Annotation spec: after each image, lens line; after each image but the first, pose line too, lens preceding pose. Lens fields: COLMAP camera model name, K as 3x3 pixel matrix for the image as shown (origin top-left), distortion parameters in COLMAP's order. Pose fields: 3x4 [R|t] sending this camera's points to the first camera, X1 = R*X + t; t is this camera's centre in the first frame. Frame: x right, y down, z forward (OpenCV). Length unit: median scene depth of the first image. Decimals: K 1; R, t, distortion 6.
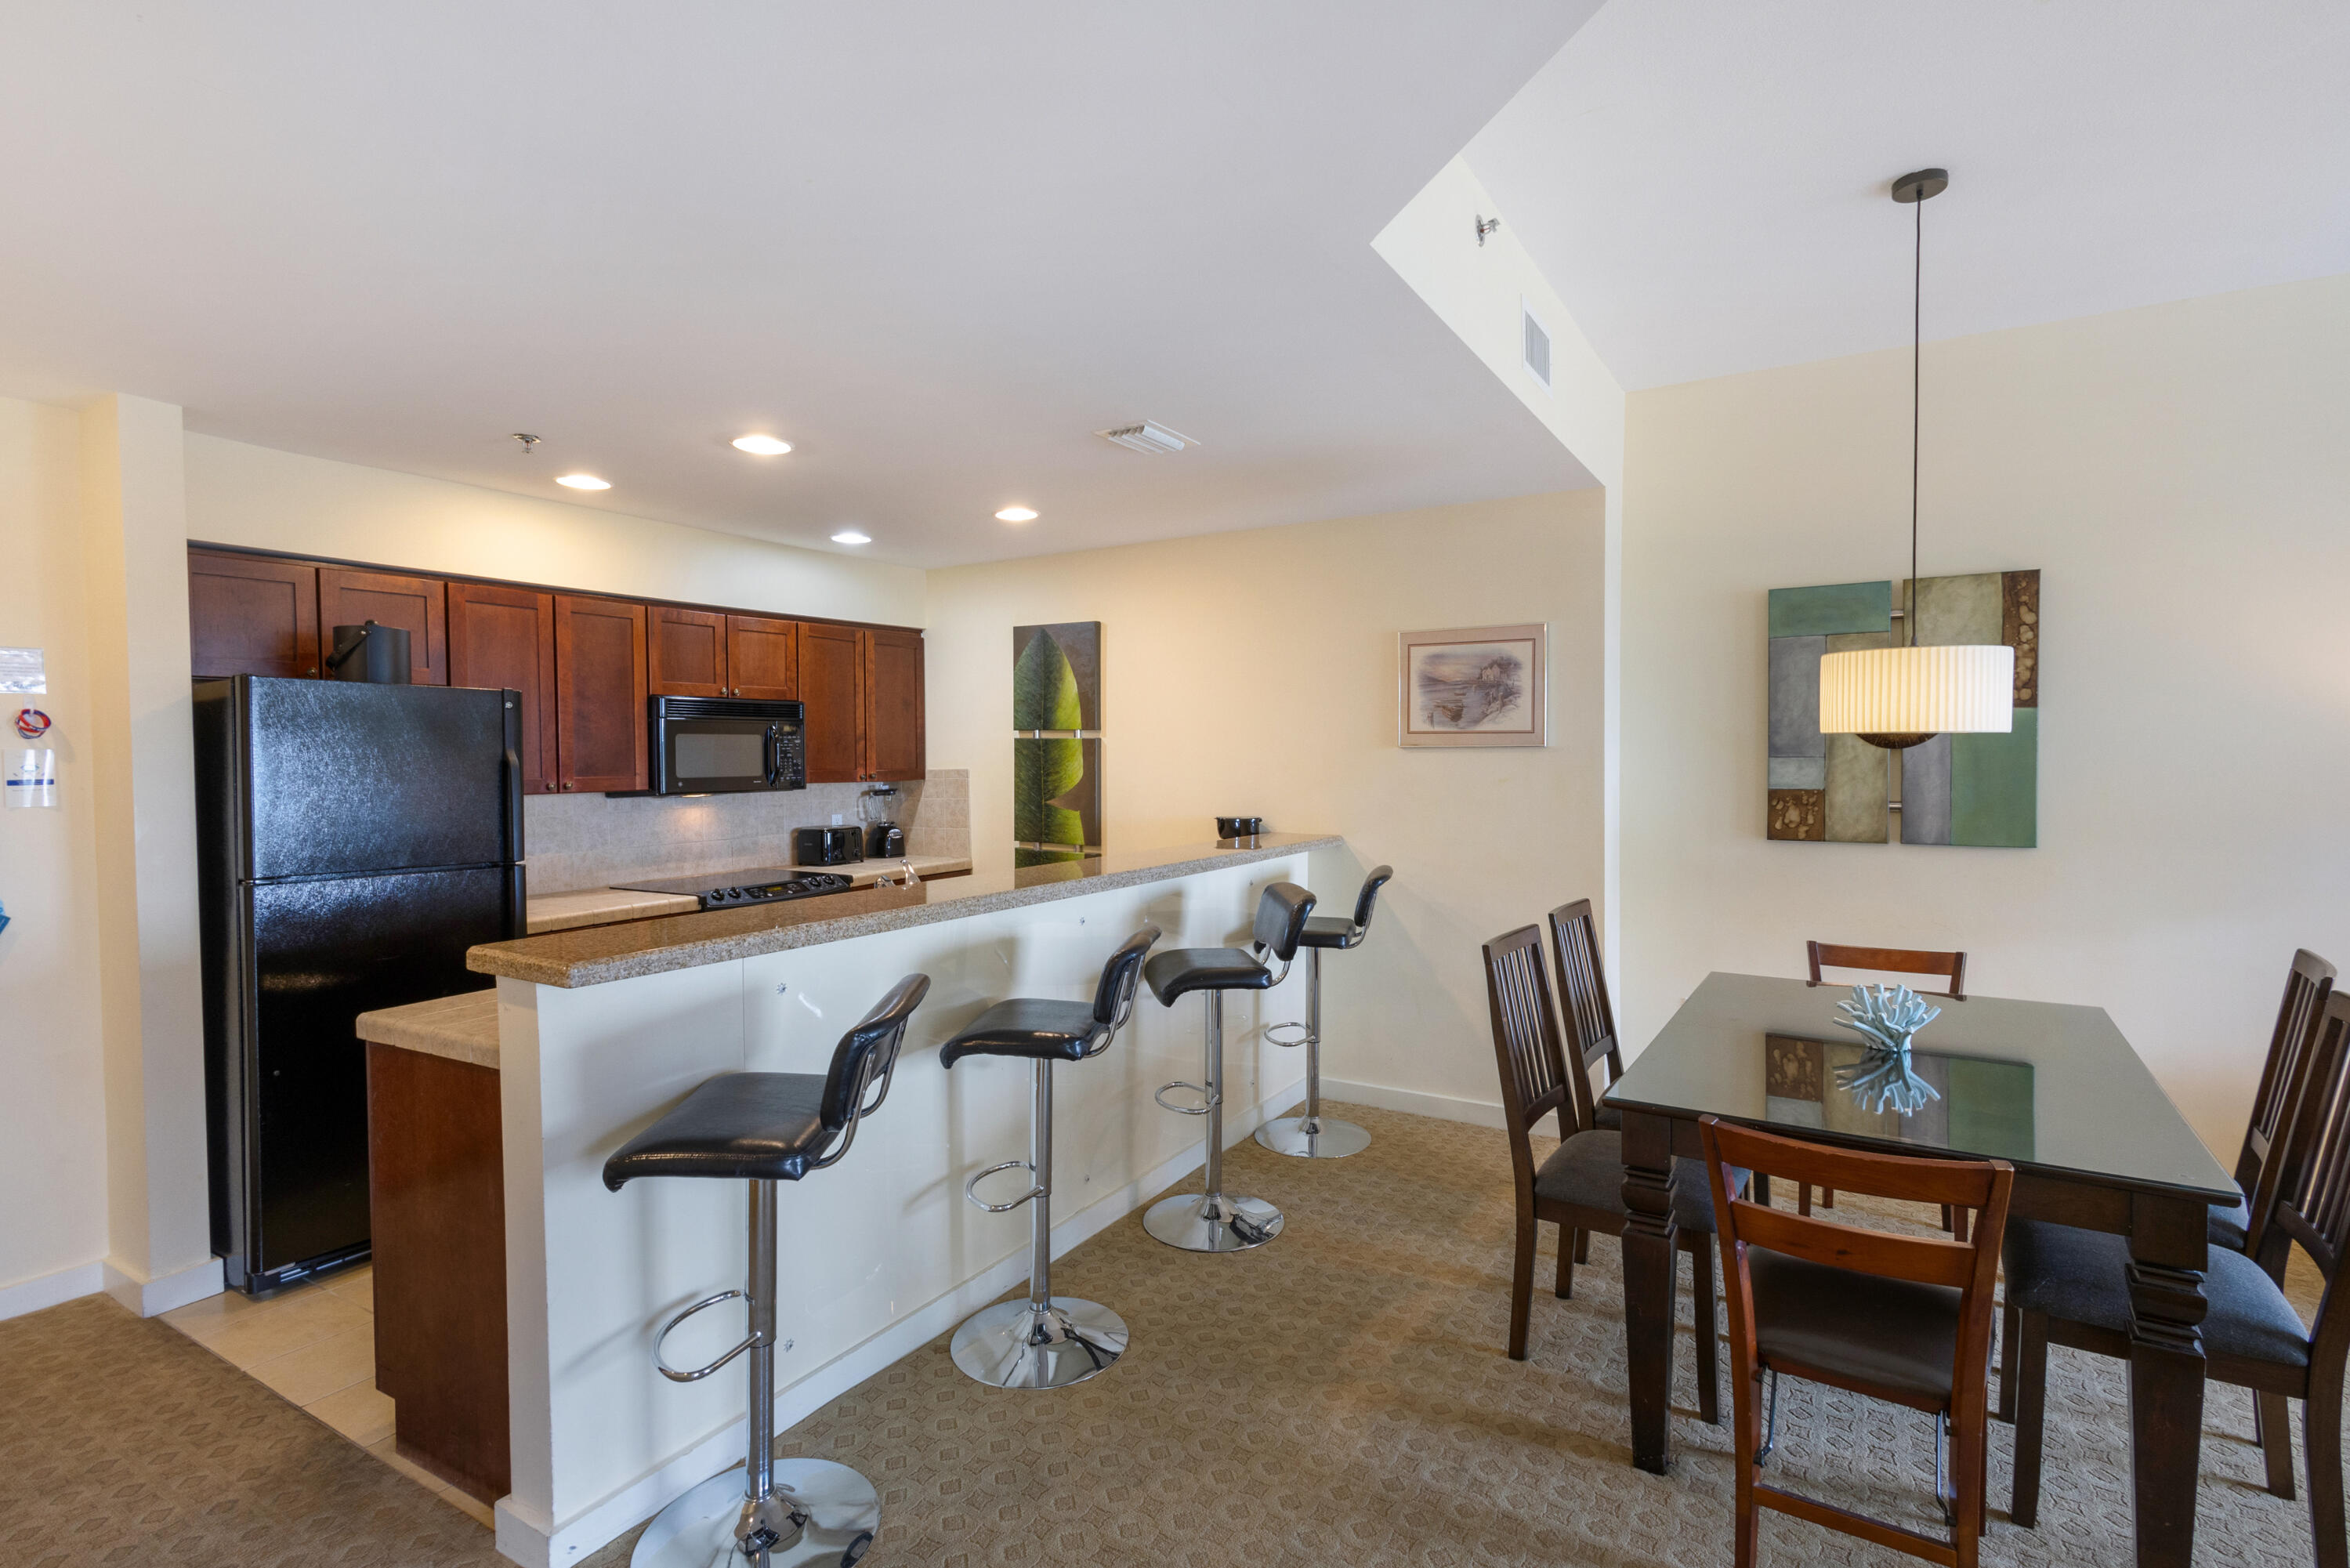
lens RADIAL K [[1136.0, 0, 1170.7], [0, 1136.0, 786.4], [0, 0, 1]] dist [0.002121, 0.000538]
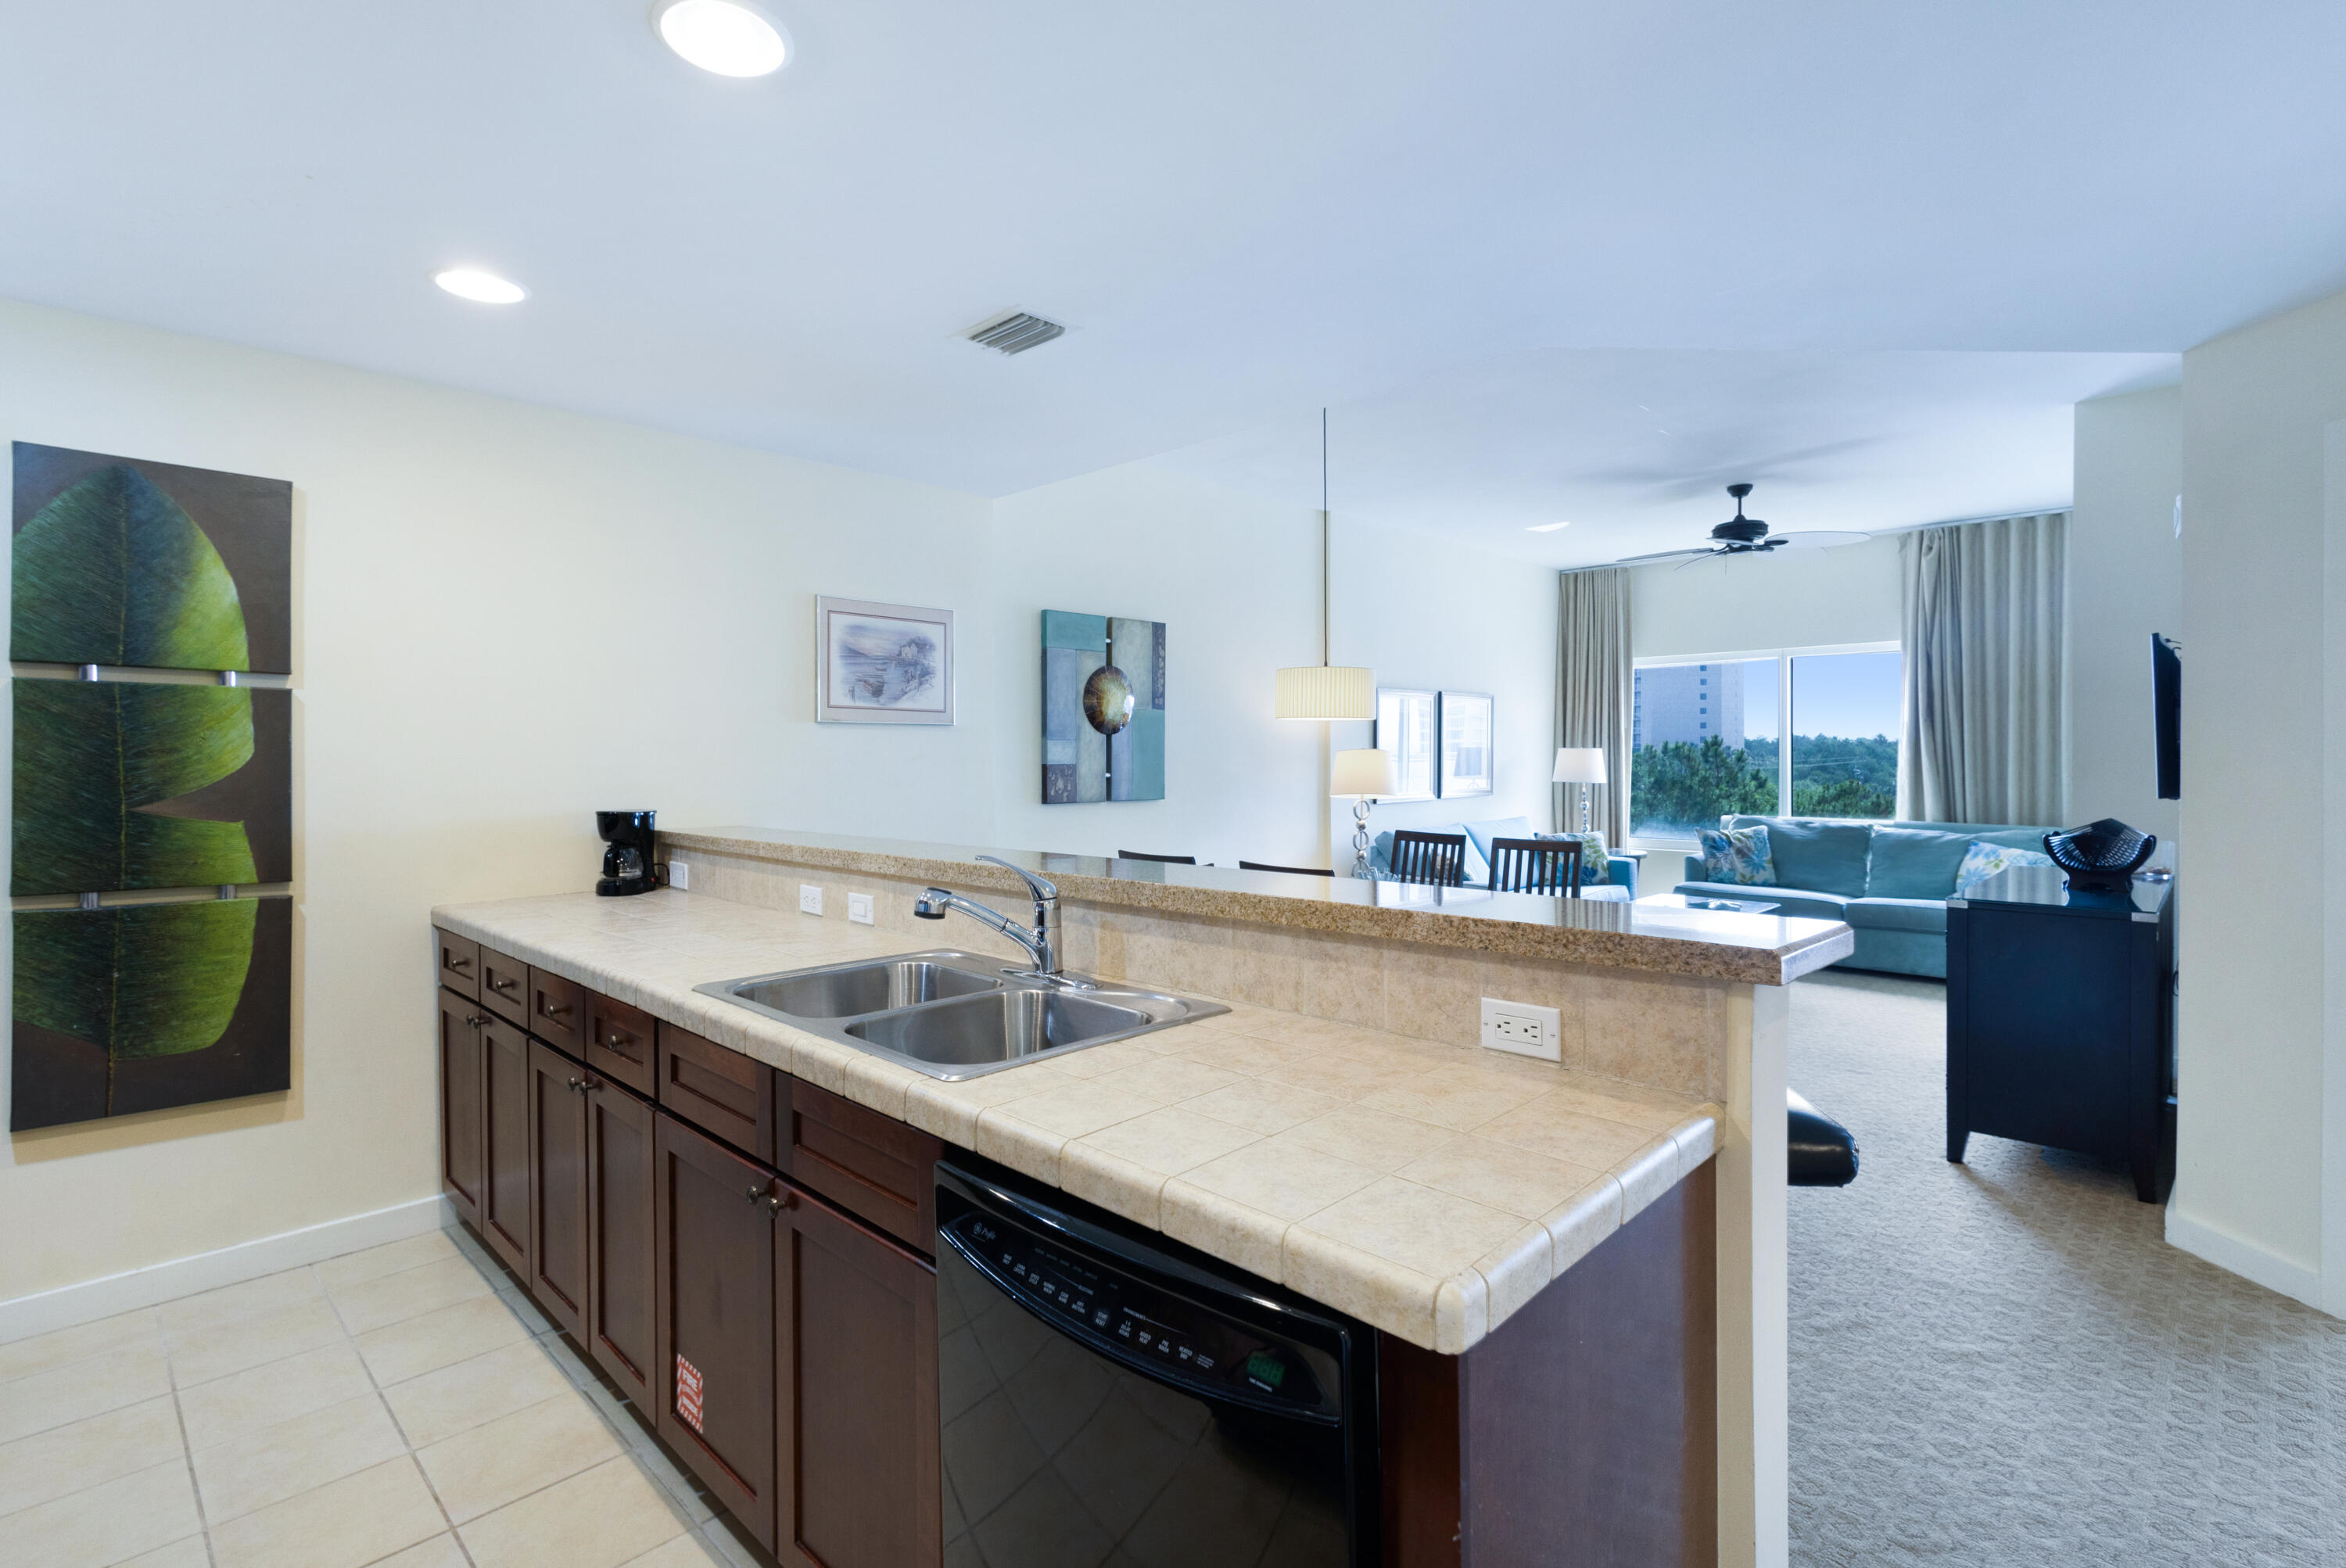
lens RADIAL K [[1096.4, 0, 1163.8], [0, 1096.4, 766.4], [0, 0, 1]] dist [0.005491, -0.003677]
pose [[0.221831, 0.001040, 0.975085, -0.619439], [0.033534, 0.999400, -0.008695, 0.018295], [-0.974508, 0.034627, 0.221663, 0.572973]]
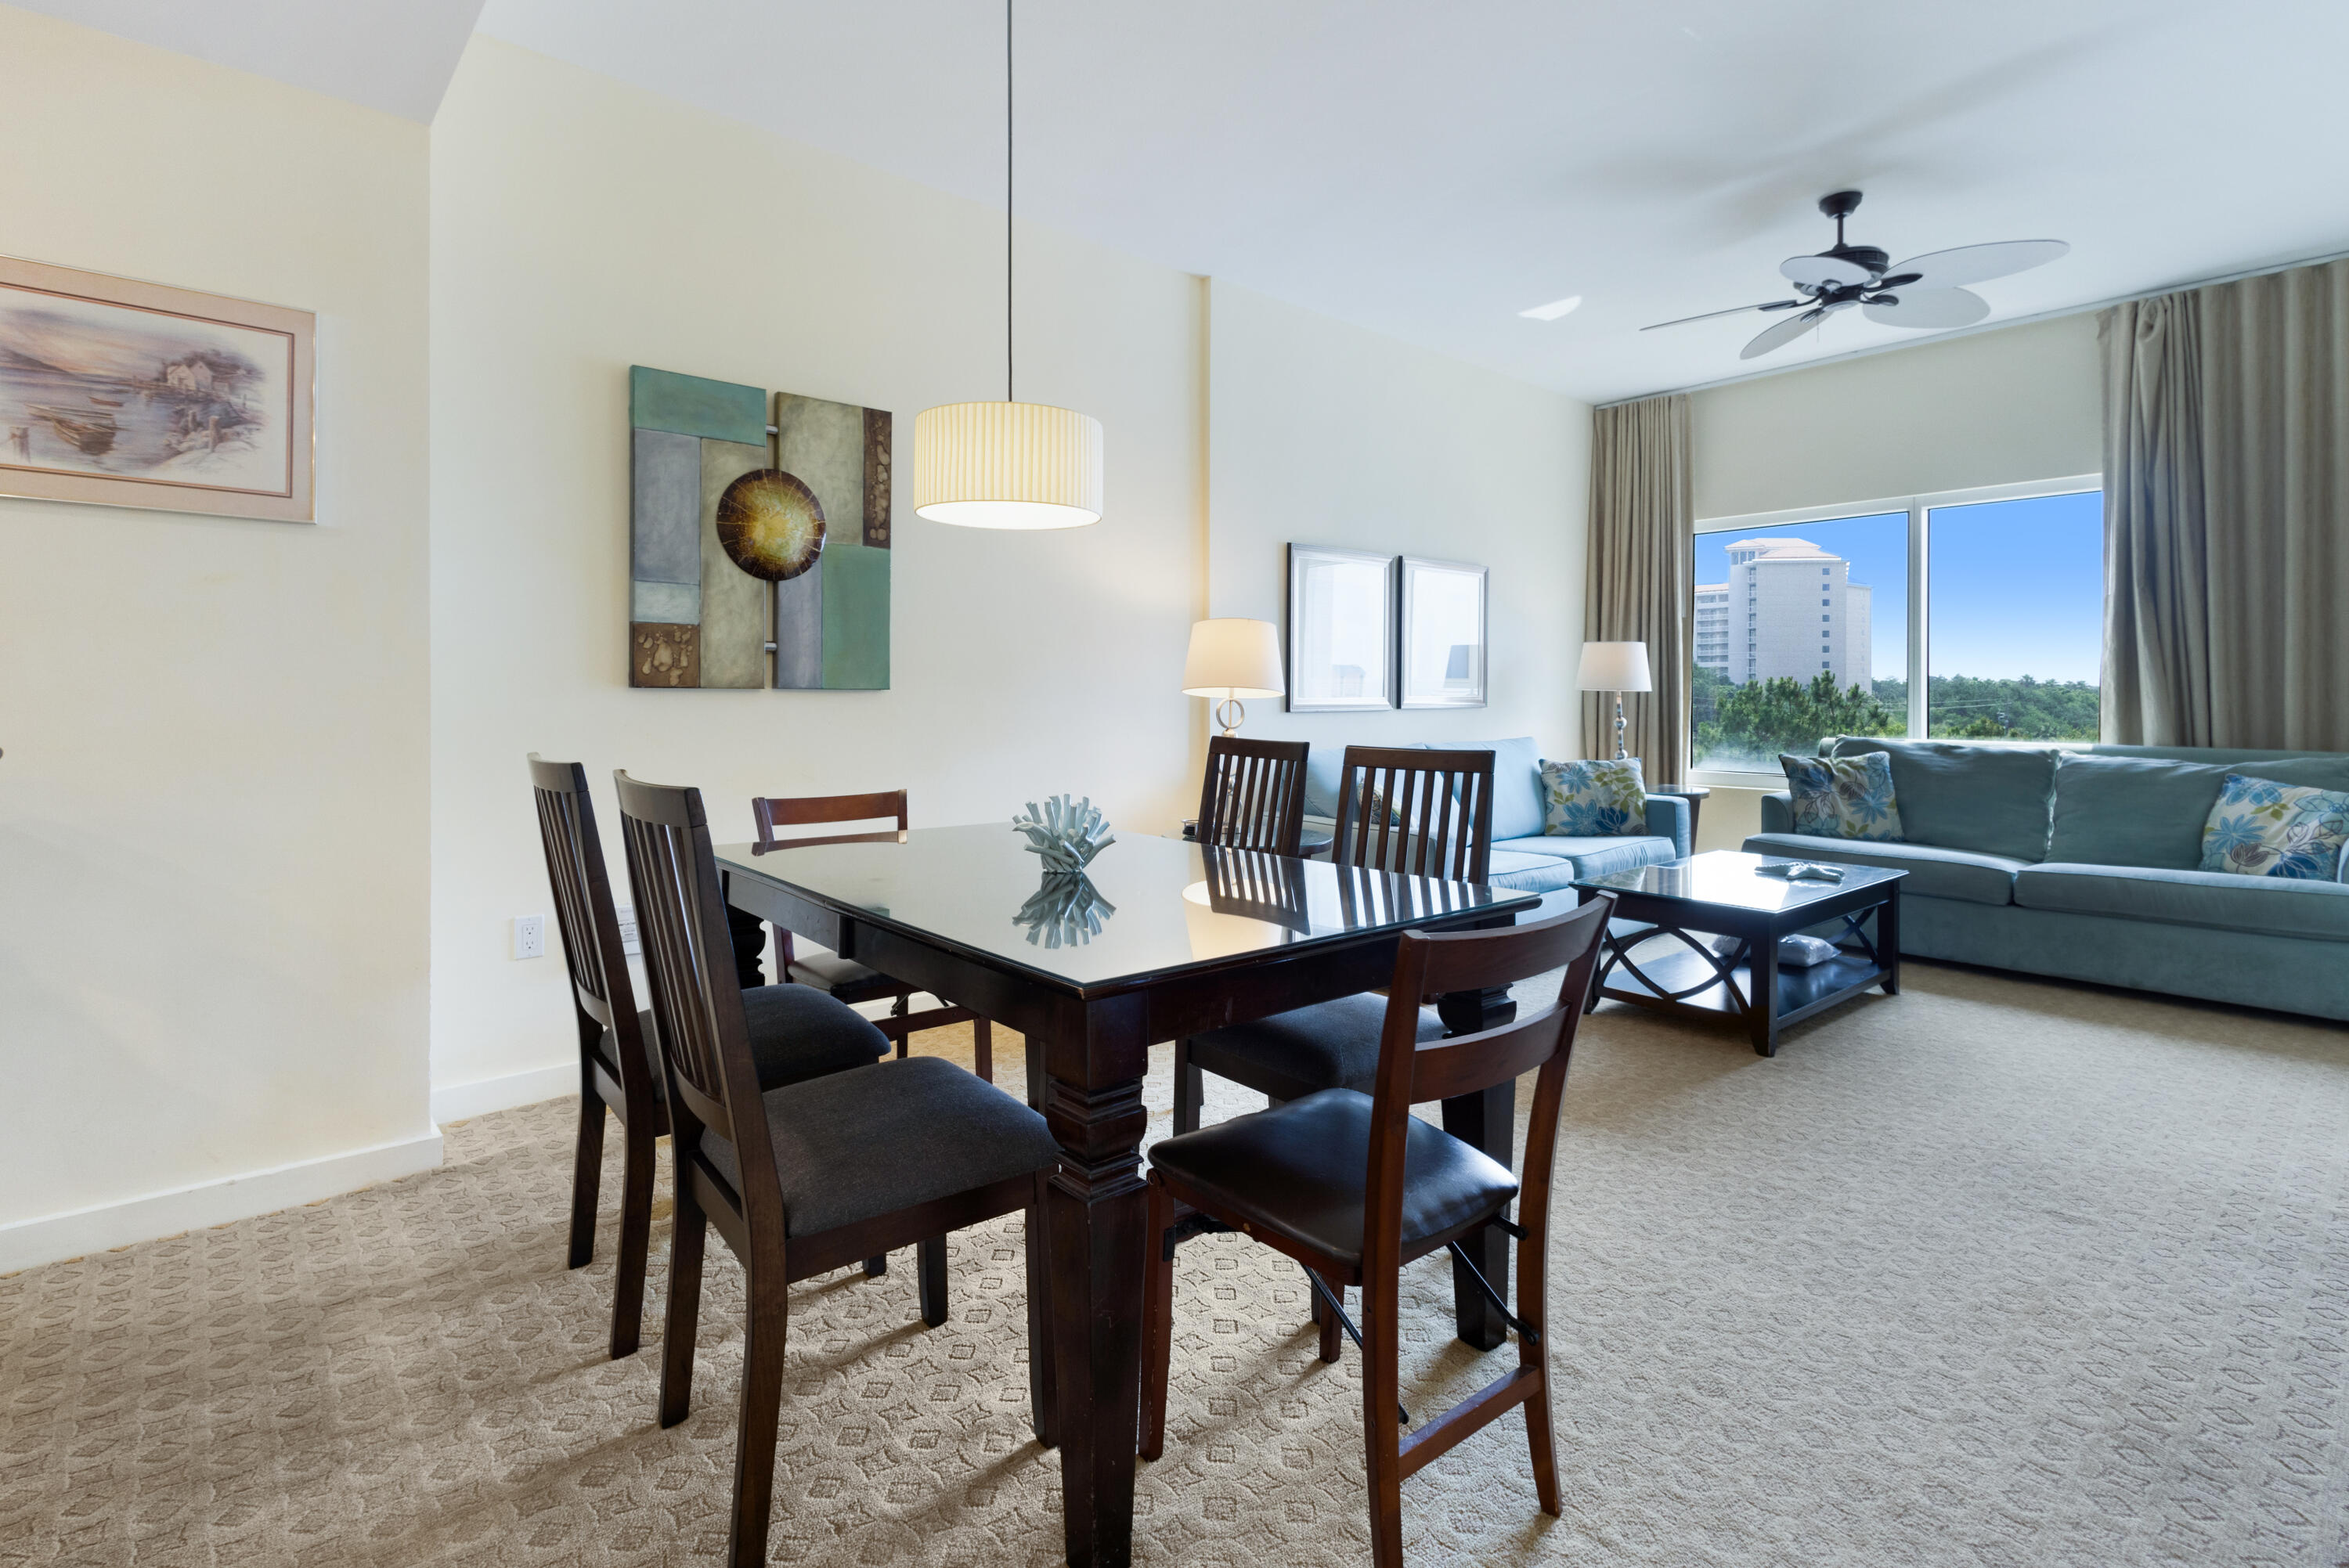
lens RADIAL K [[1097.6, 0, 1174.8], [0, 1097.6, 697.0], [0, 0, 1]] dist [0.005491, -0.003677]
pose [[0.298571, 0.012590, 0.954305, -0.073014], [0.025534, 0.999450, -0.021175, 0.075203], [-0.954046, 0.030689, 0.298085, 0.409536]]
